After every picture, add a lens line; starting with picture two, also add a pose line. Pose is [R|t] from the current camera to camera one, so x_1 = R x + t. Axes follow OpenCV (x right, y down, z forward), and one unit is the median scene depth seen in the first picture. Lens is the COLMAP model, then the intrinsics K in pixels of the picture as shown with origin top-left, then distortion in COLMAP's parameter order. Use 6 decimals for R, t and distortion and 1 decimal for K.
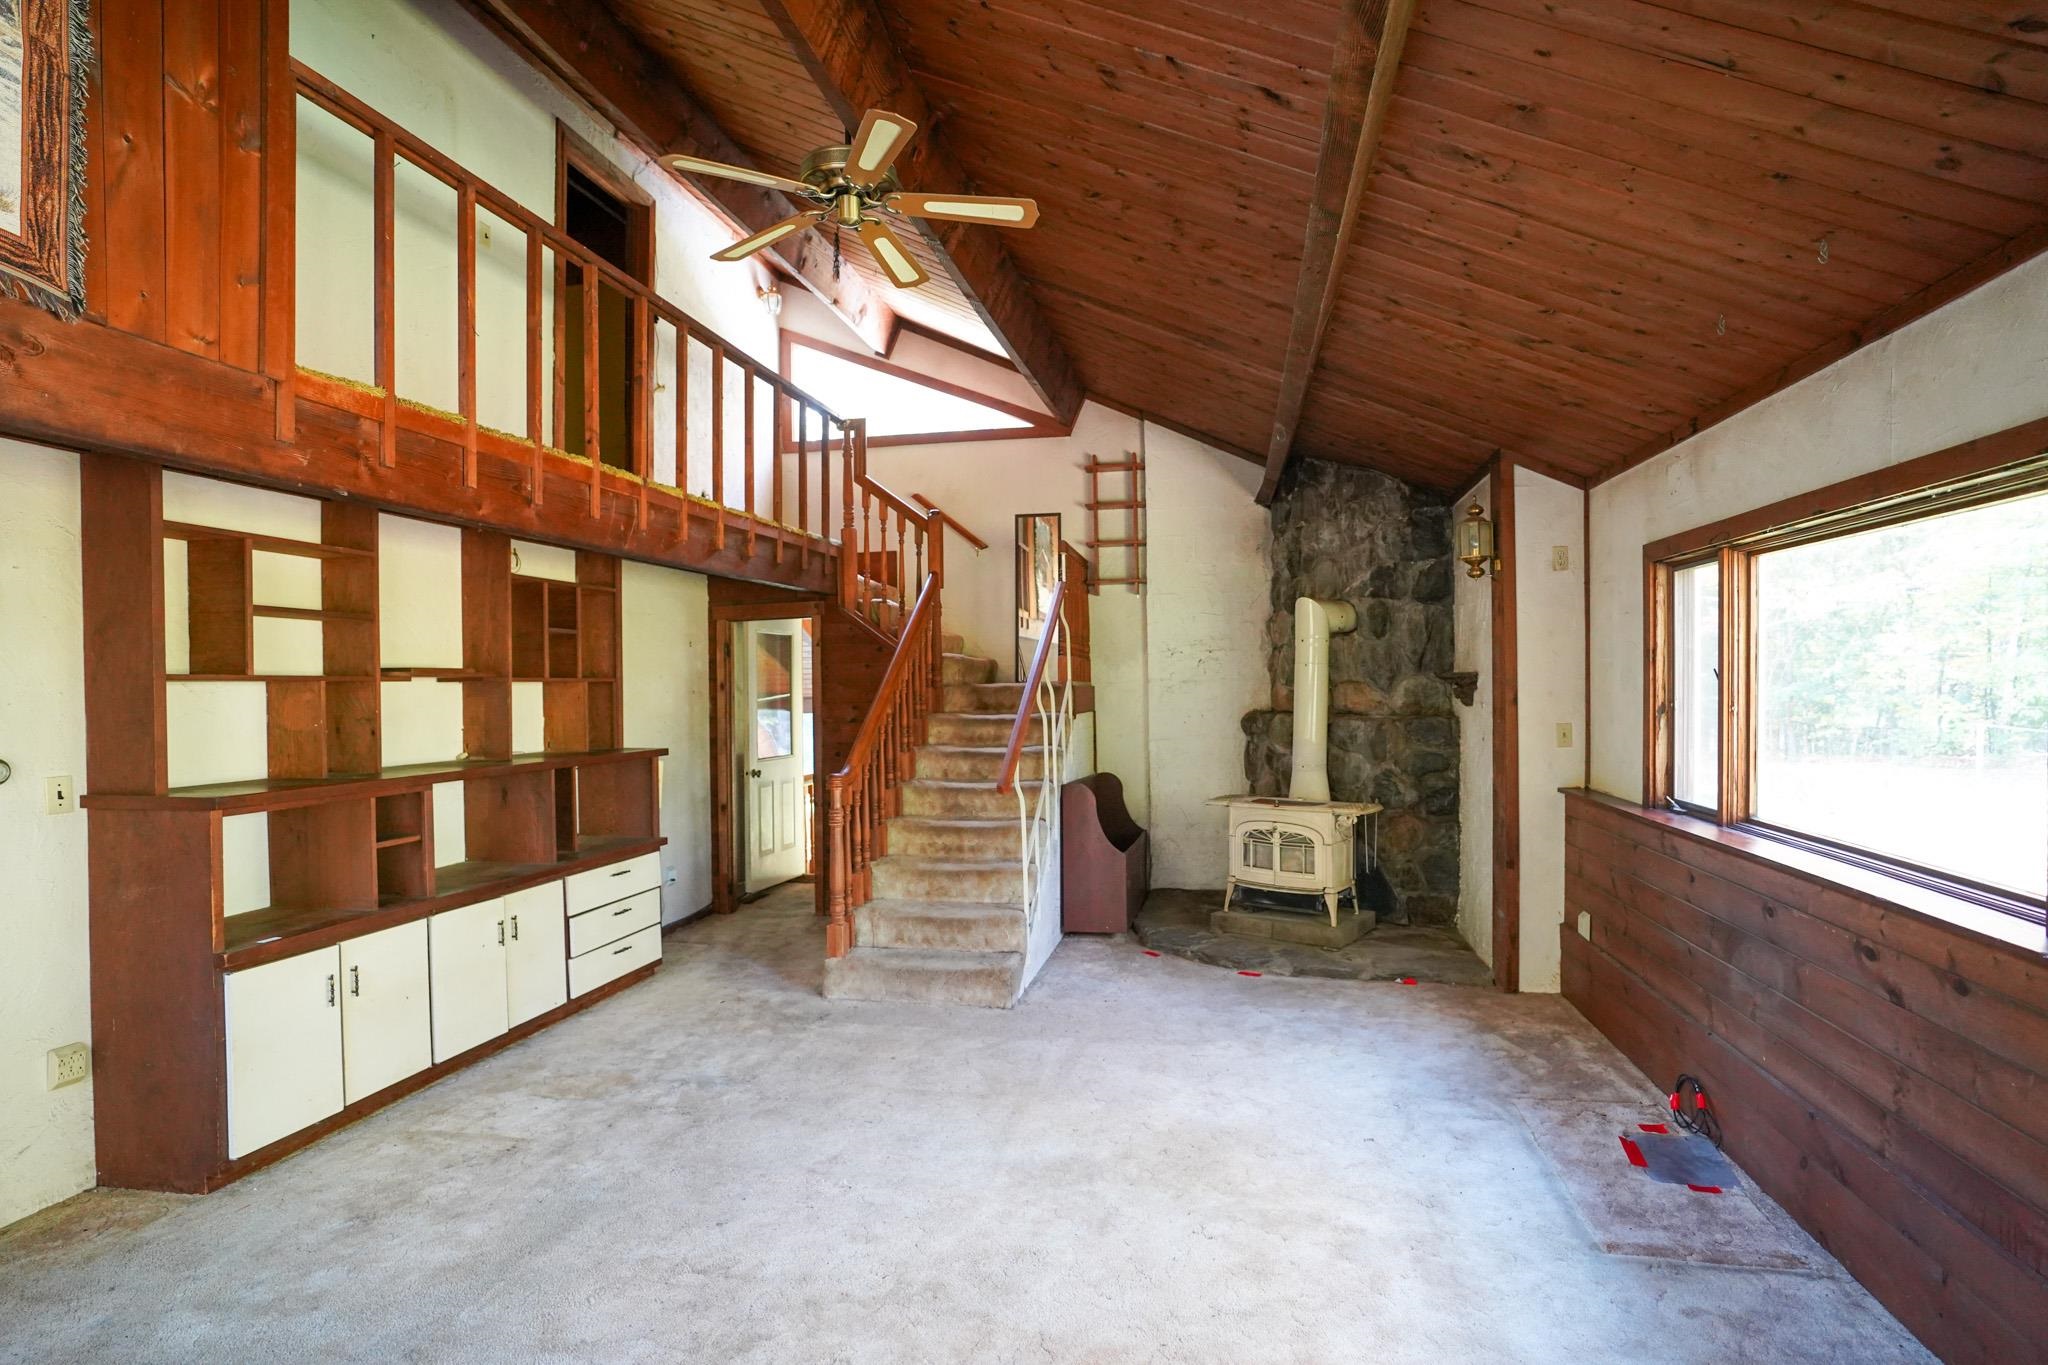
lens RADIAL K [[1017.2, 0, 1036.7], [0, 1017.2, 695.0], [0, 0, 1]] dist [-0.065737, 0.031815]
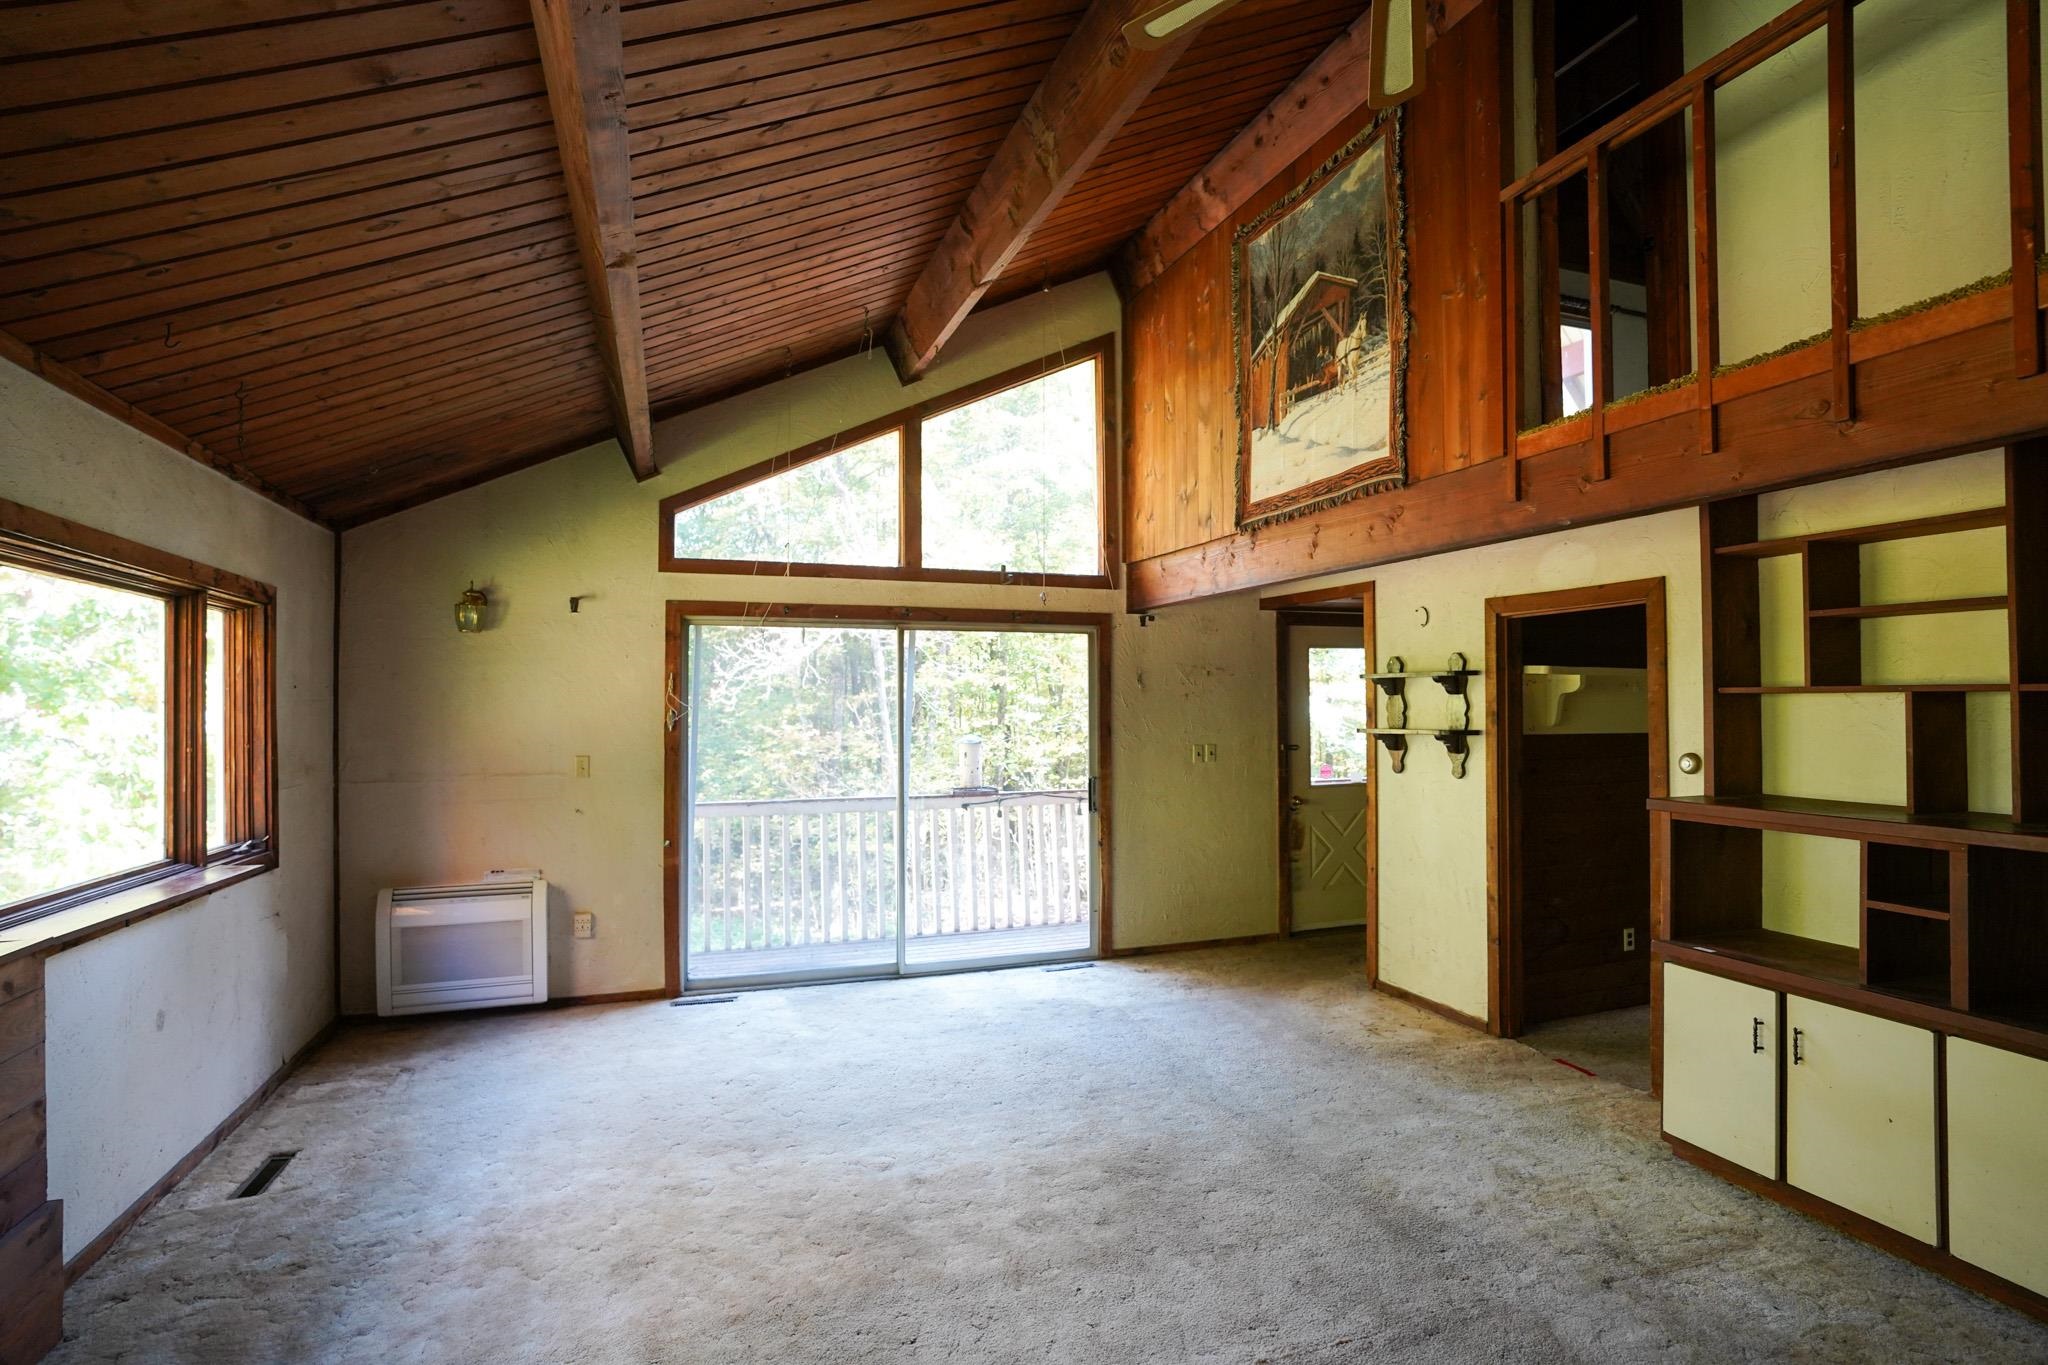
lens RADIAL K [[1017.2, 0, 1036.7], [0, 1017.2, 695.0], [0, 0, 1]] dist [-0.065737, 0.031815]
pose [[-0.851808, 0.008145, -0.523790, 0.228773], [0.007385, 0.999966, 0.003540, -0.015150], [0.523801, -0.000853, -0.851840, 1.011894]]
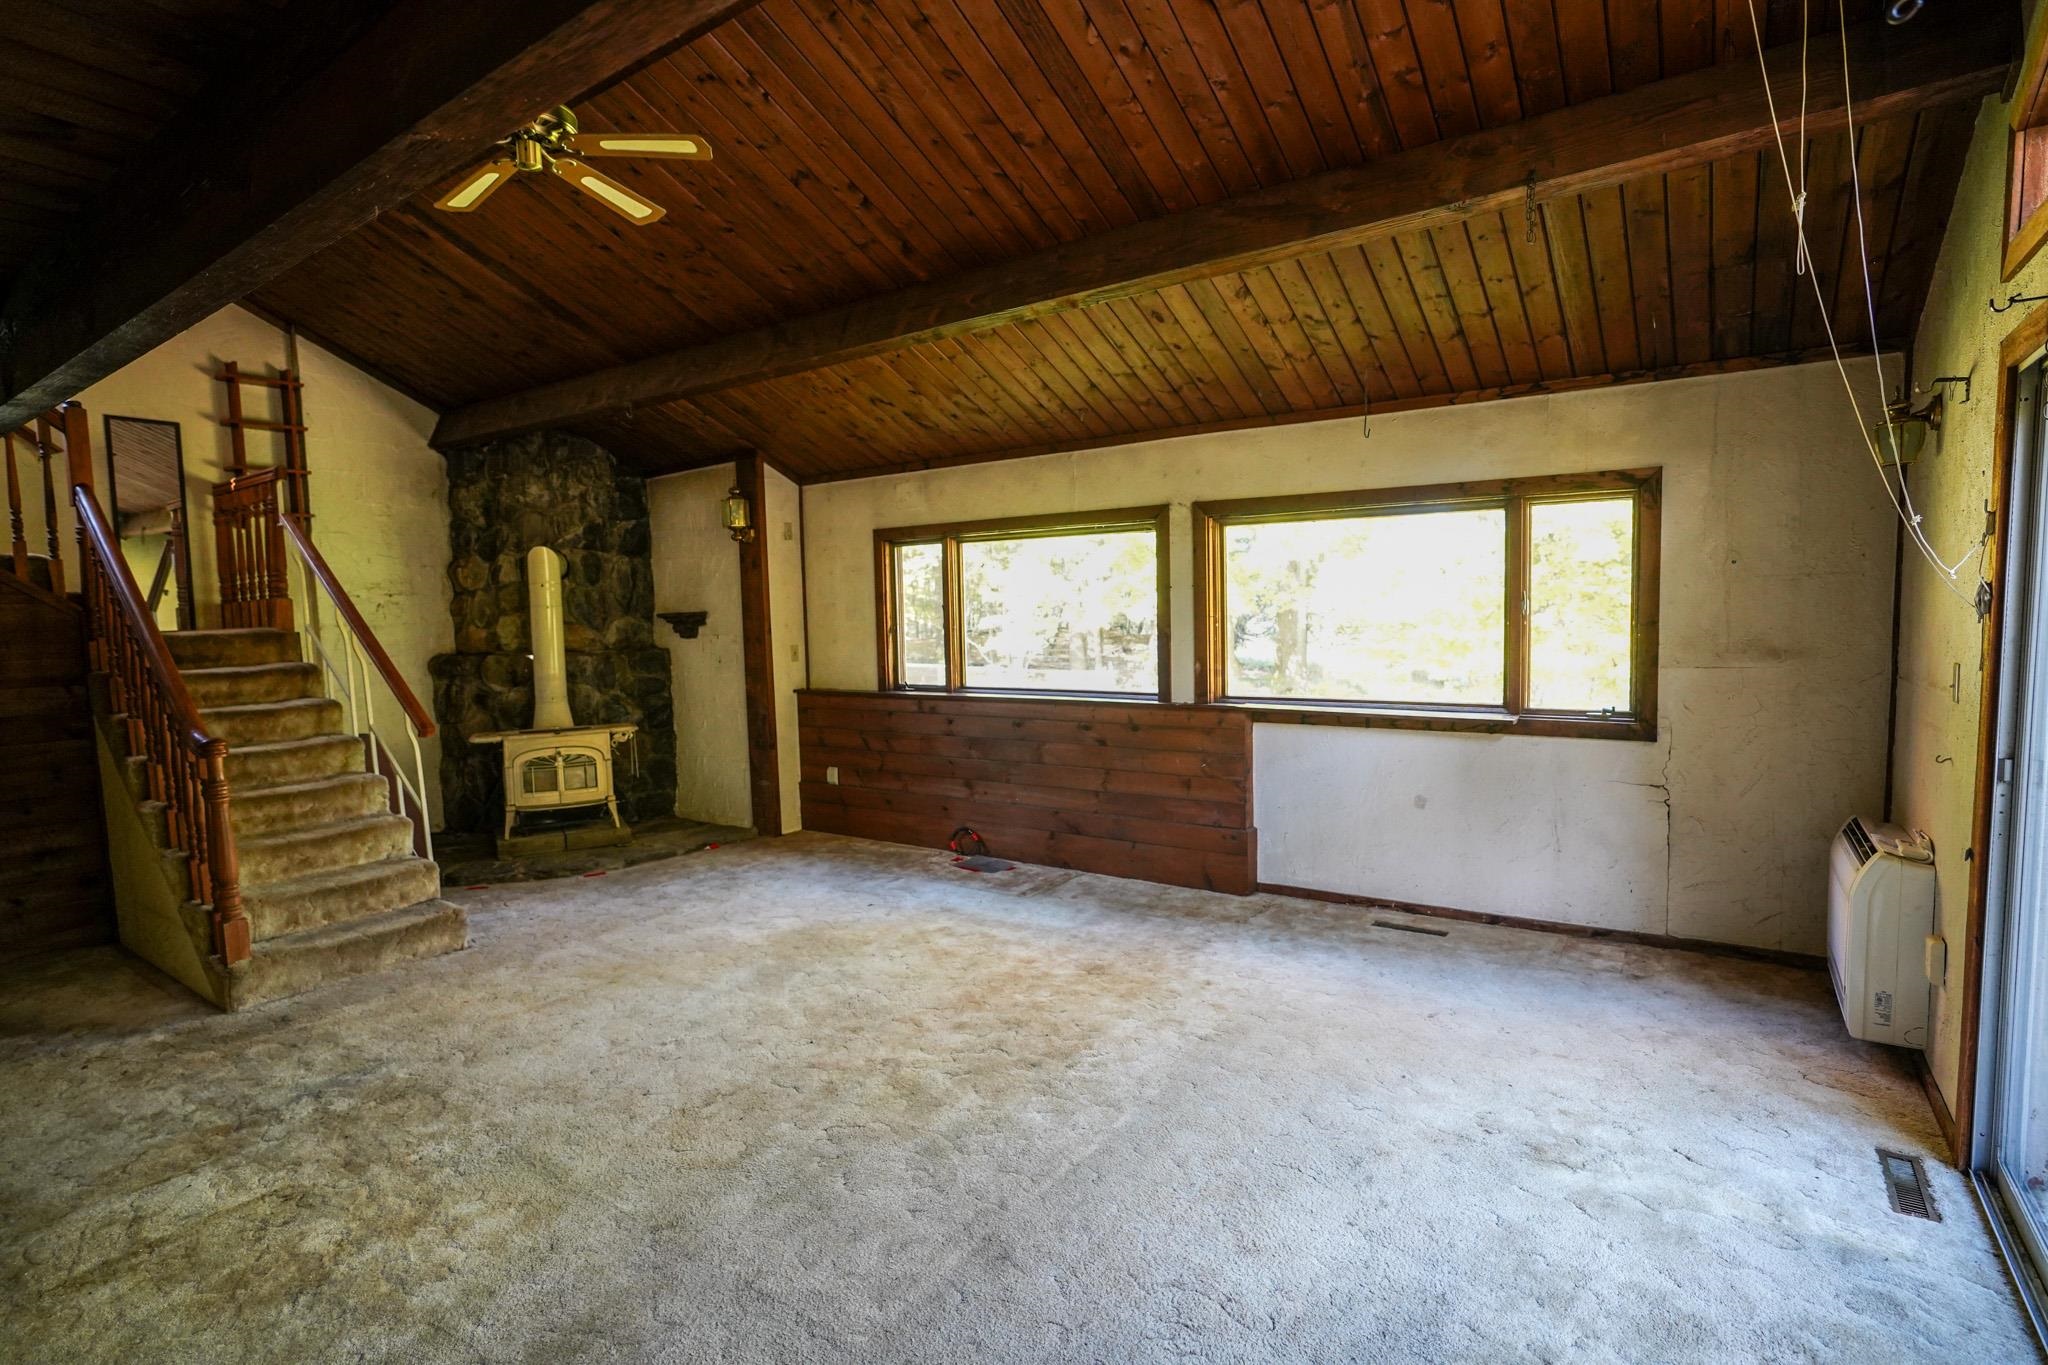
lens RADIAL K [[1017.2, 0, 1036.7], [0, 1017.2, 695.0], [0, 0, 1]] dist [-0.065737, 0.031815]
pose [[0.398065, -0.075304, 0.914261, -0.690159], [0.033567, 0.997153, 0.067516, 0.012563], [-0.916743, 0.003814, 0.399460, 0.086846]]
